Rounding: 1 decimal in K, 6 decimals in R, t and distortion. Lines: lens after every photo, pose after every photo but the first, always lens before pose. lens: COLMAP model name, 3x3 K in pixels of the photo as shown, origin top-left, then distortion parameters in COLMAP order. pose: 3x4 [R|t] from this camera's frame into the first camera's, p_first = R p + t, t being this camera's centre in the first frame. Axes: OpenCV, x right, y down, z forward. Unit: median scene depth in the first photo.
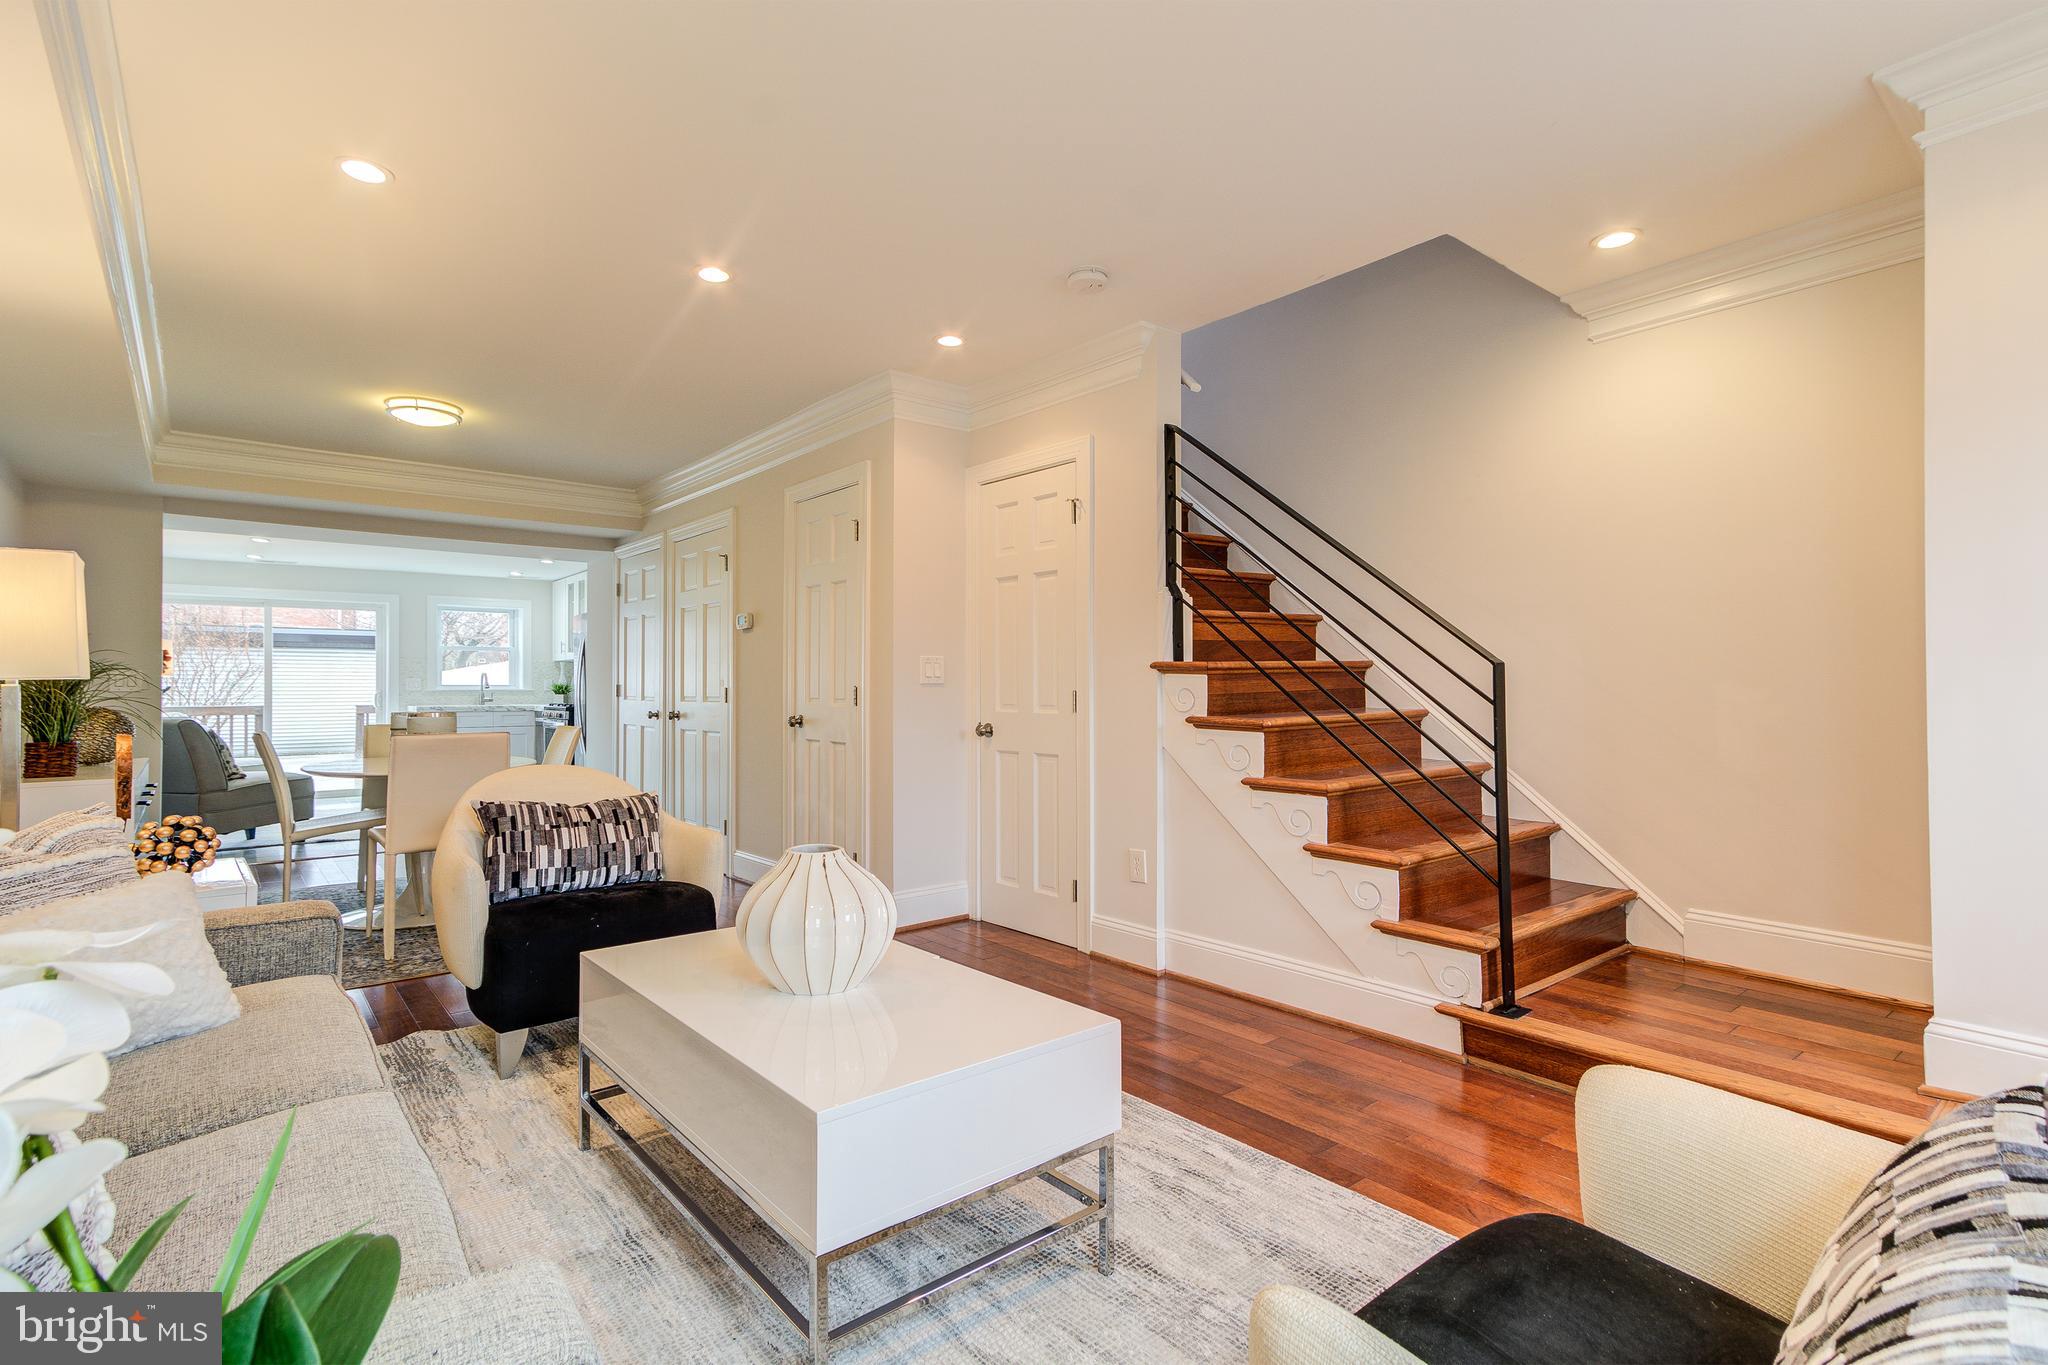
lens RADIAL K [[998.4, 0, 1025.2], [0, 998.4, 670.9], [0, 0, 1]] dist [0.017820, 0.008701]
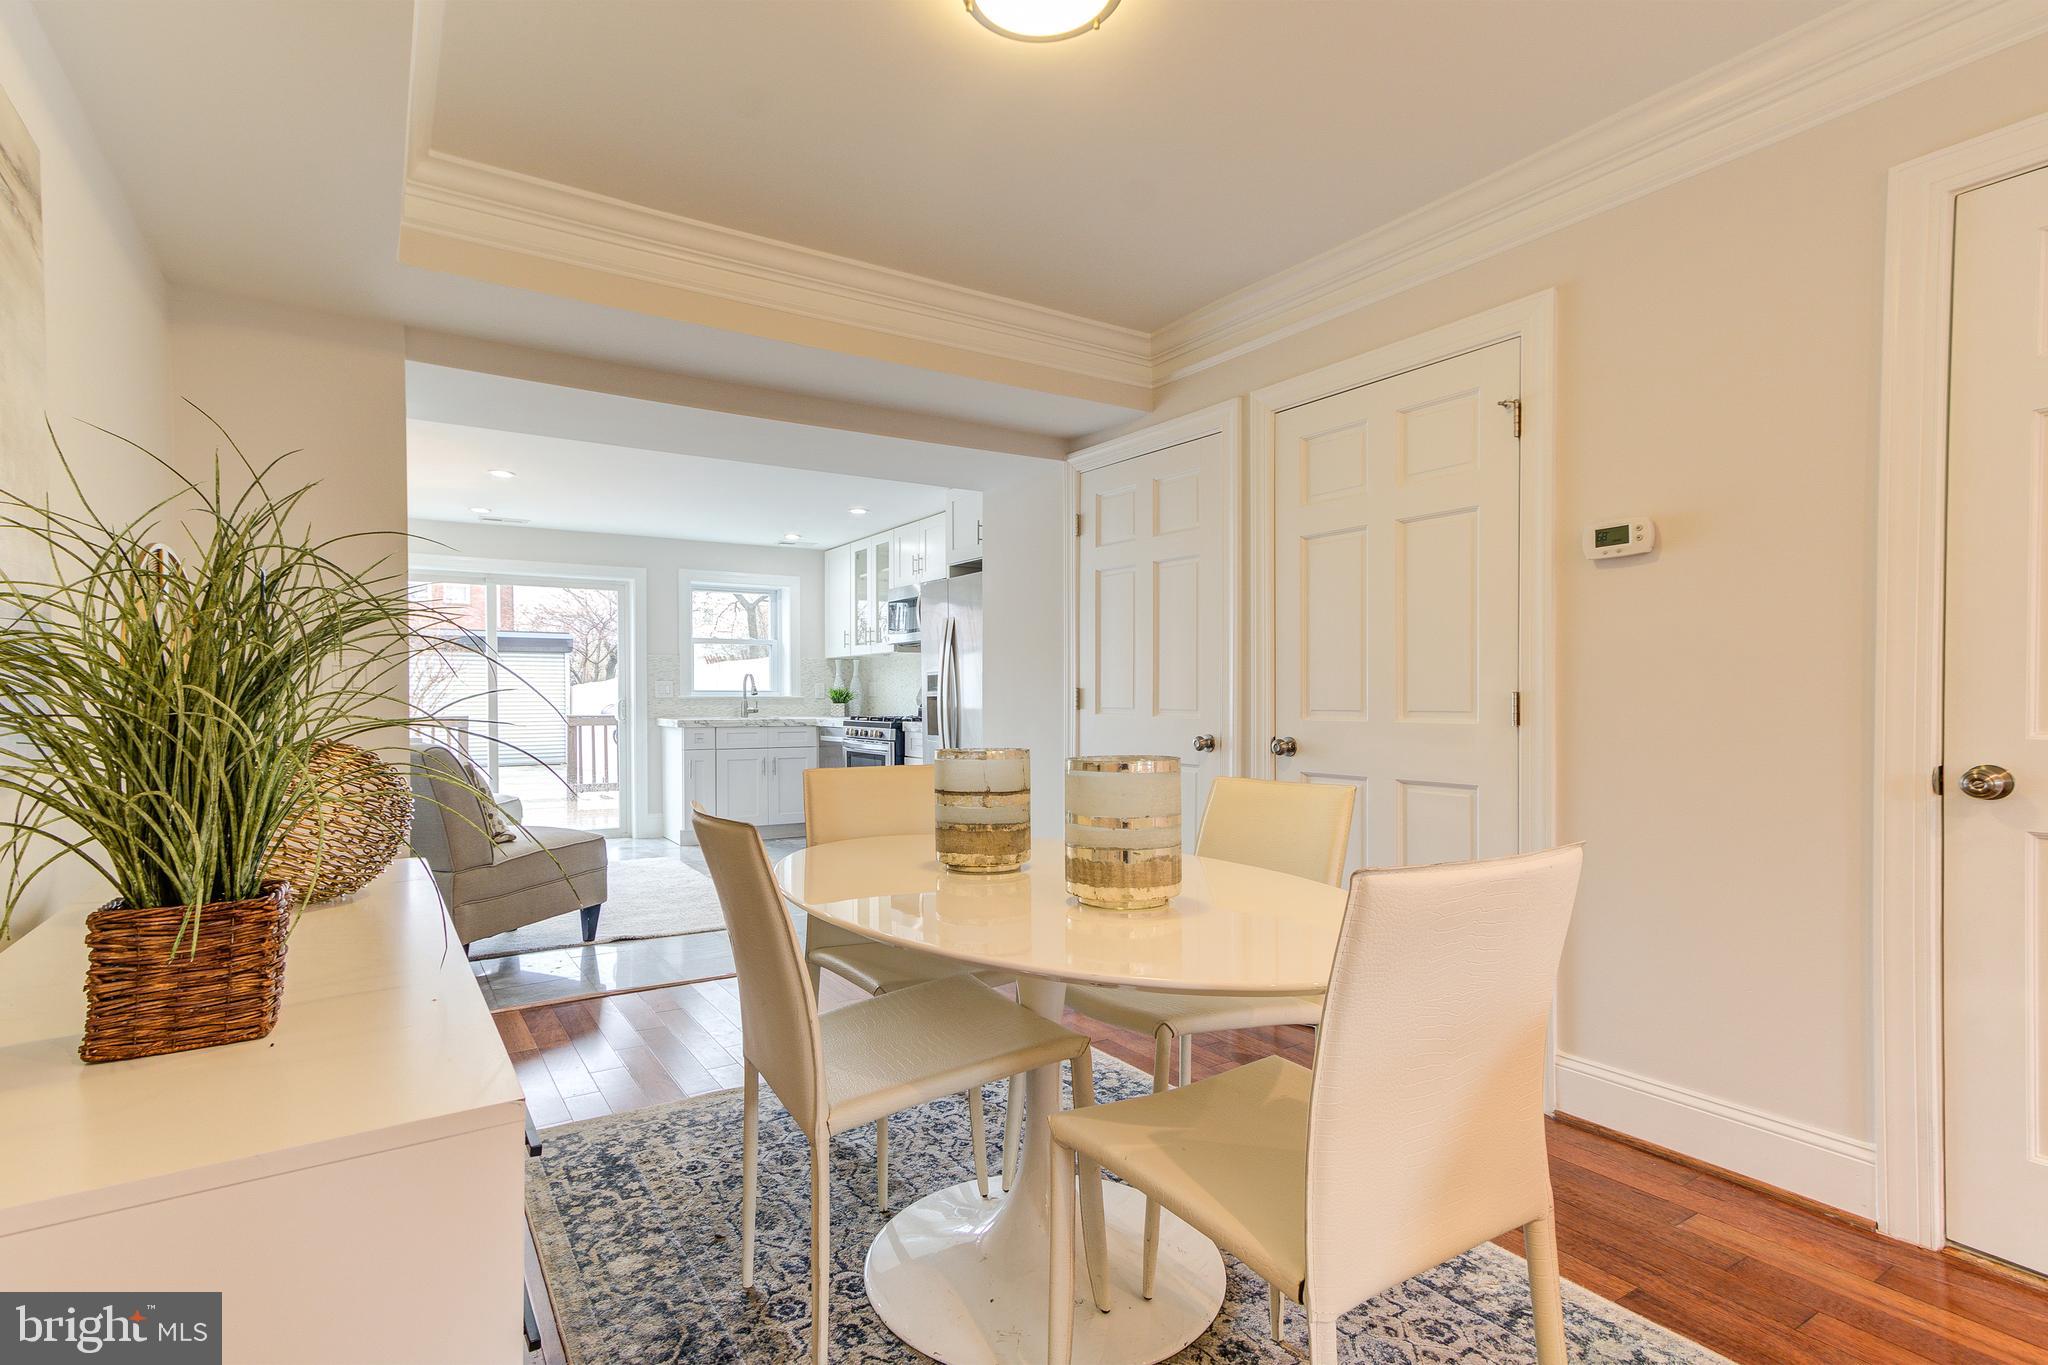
lens RADIAL K [[998.4, 0, 1022.8], [0, 998.4, 697.8], [0, 0, 1]] dist [0.017820, 0.008701]
pose [[0.995013, 0.001051, -0.099742, -0.713887], [0.000838, 0.999821, 0.018897, 0.015675], [0.099744, -0.018886, 0.994834, 0.761750]]
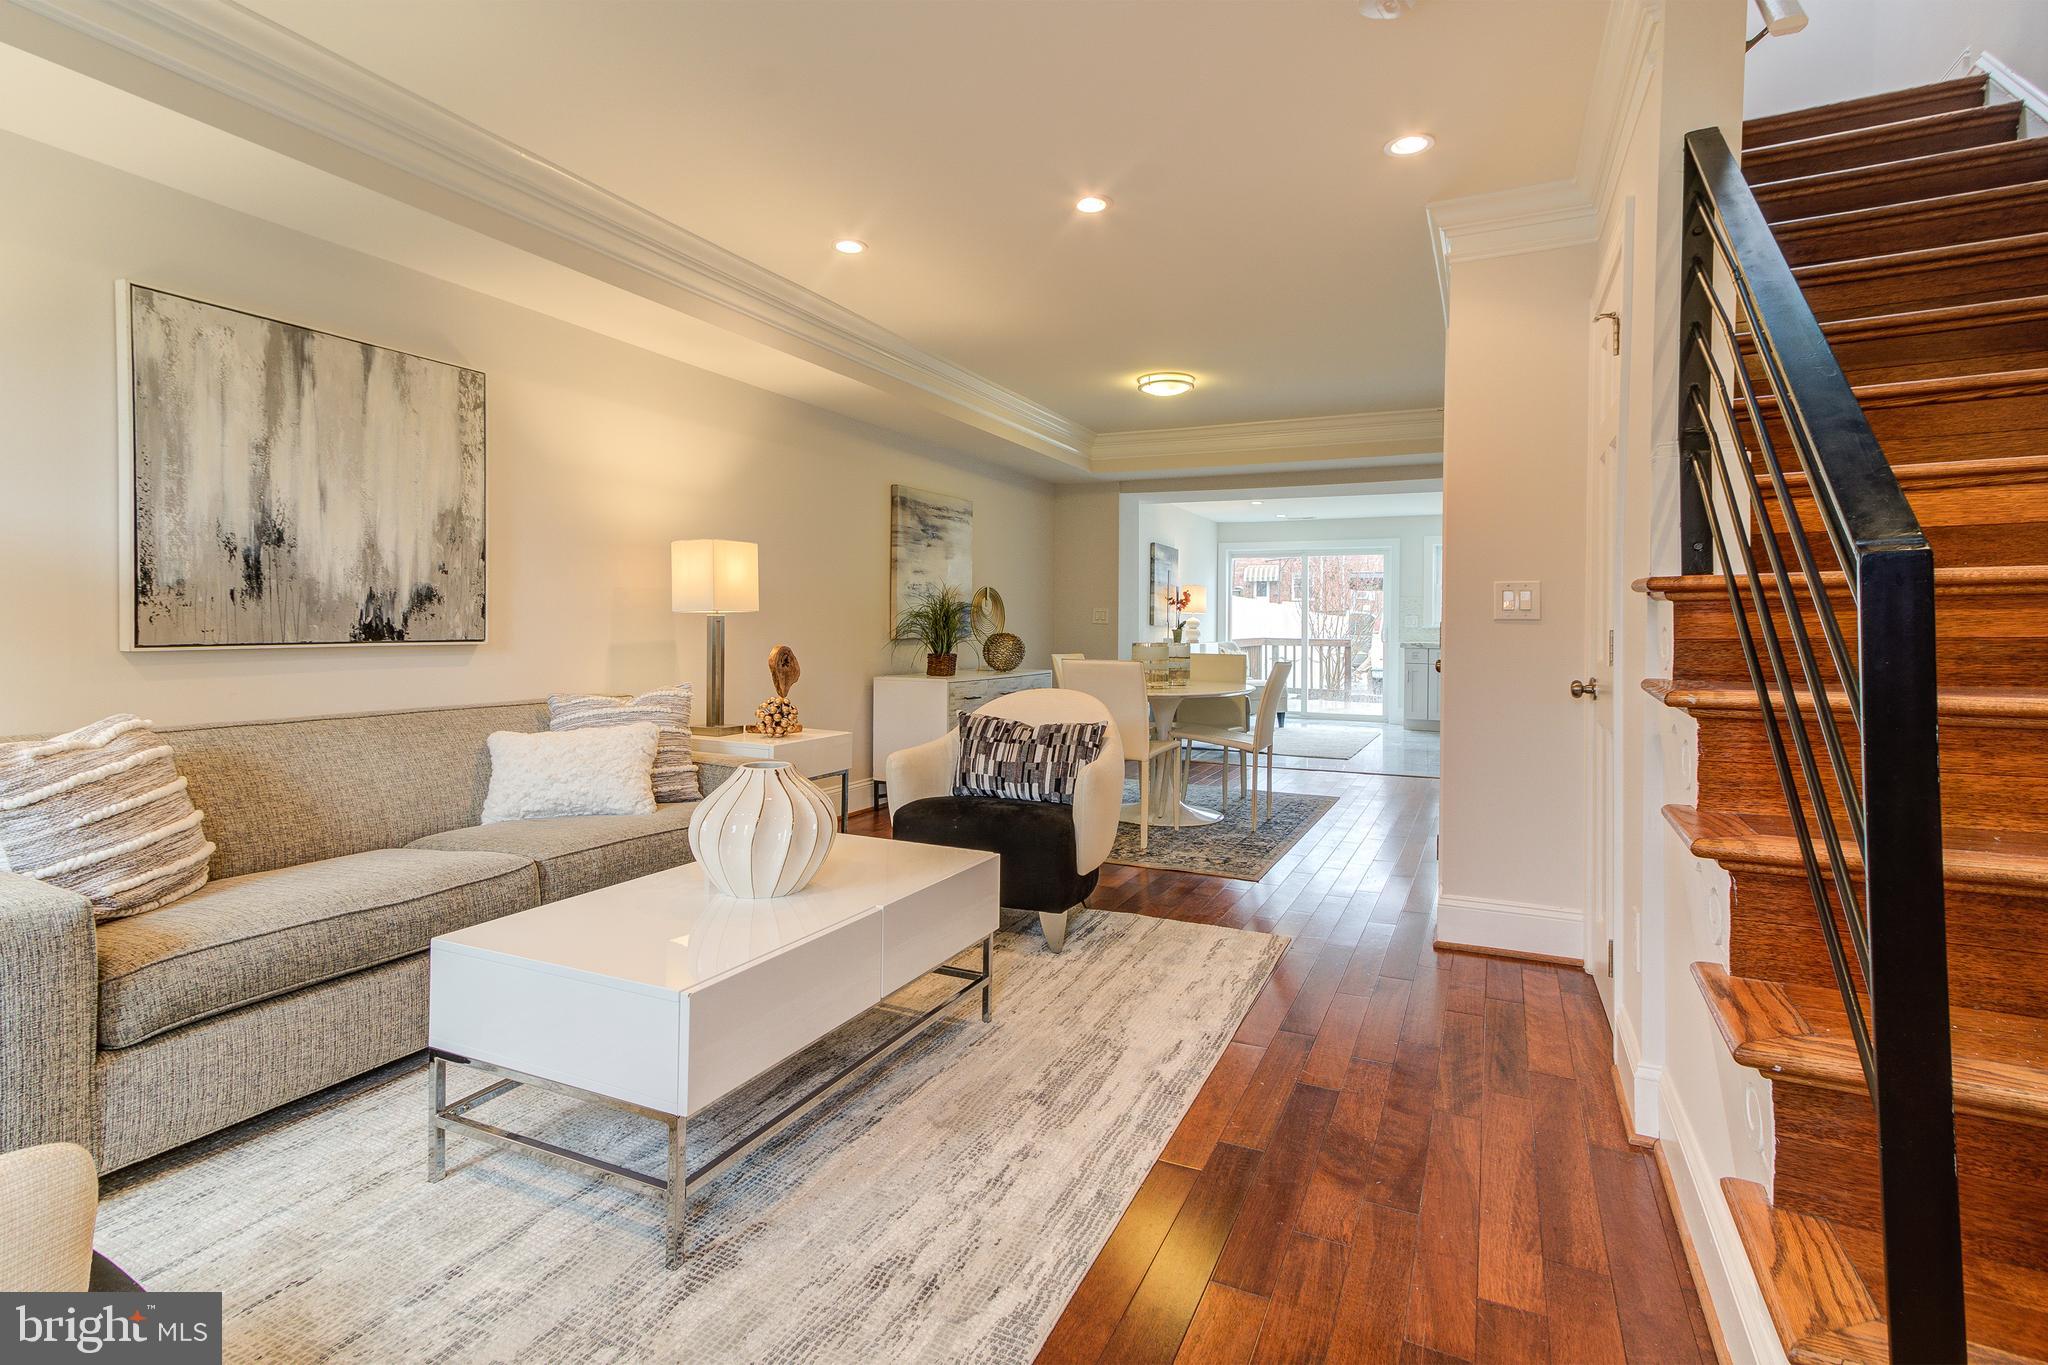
lens RADIAL K [[998.4, 0, 980.3], [0, 998.4, 630.2], [0, 0, 1]] dist [0.017820, 0.008701]
pose [[0.399055, 0.013237, -0.916832, 0.486011], [0.005421, 0.999844, 0.016795, 0.007393], [0.916911, -0.011672, 0.398921, 0.431735]]
